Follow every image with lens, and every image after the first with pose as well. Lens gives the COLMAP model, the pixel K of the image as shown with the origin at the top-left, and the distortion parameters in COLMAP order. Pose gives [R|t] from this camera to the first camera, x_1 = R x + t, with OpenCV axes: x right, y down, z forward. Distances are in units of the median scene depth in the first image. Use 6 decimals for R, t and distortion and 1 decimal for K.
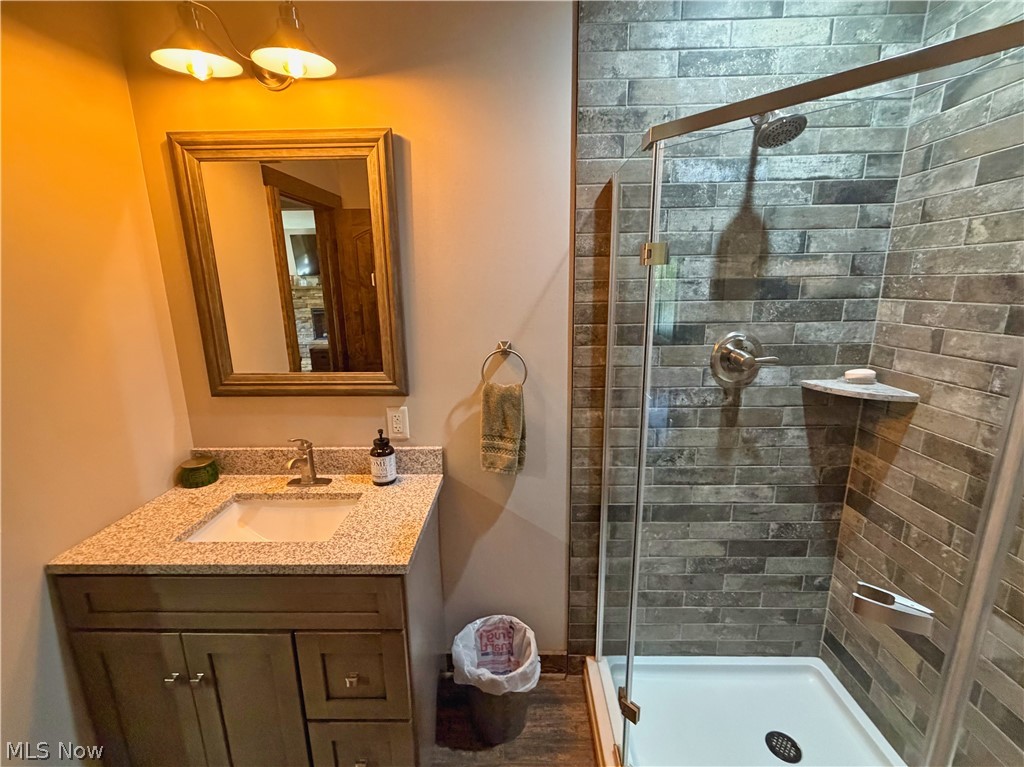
lens RADIAL K [[446.4, 0, 512.0], [0, 446.4, 383.5], [0, 0, 1]] dist [0.000734, -0.000241]
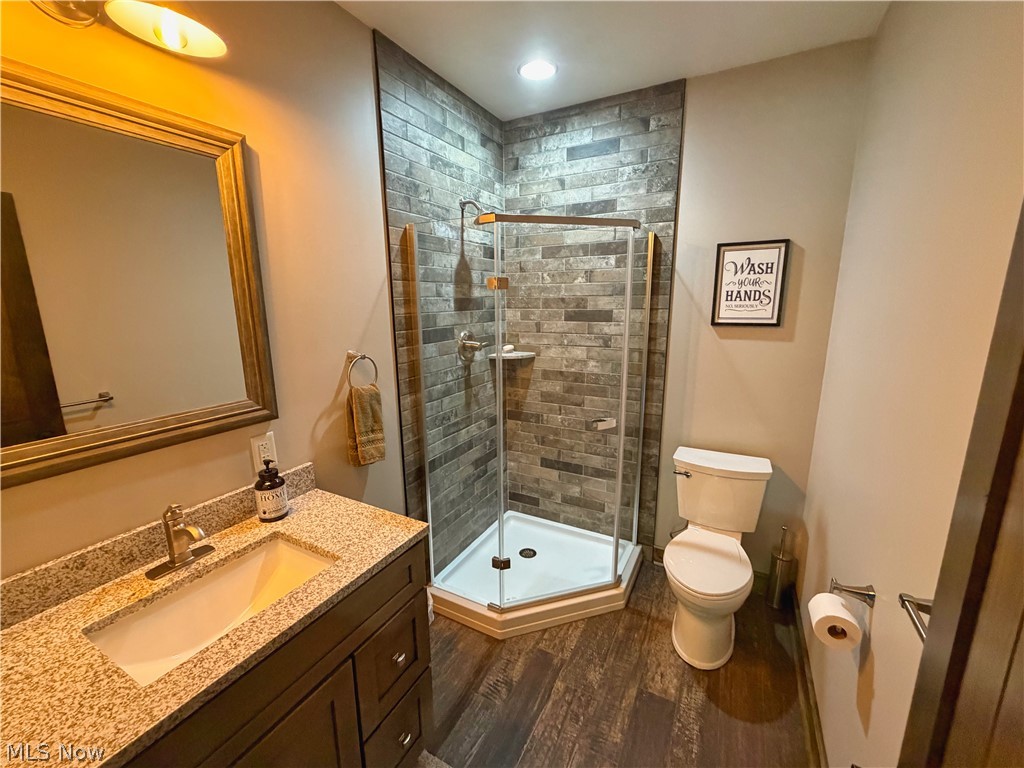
lens RADIAL K [[417.1, 0, 514.9], [0, 417.1, 383.6], [0, 0, 1]] dist [0.002324, -0.000681]
pose [[0.451503, -0.170067, 0.875912, -0.815775], [0.200616, 0.975882, 0.086066, -0.020316], [-0.869424, 0.136863, 0.474732, 0.145707]]
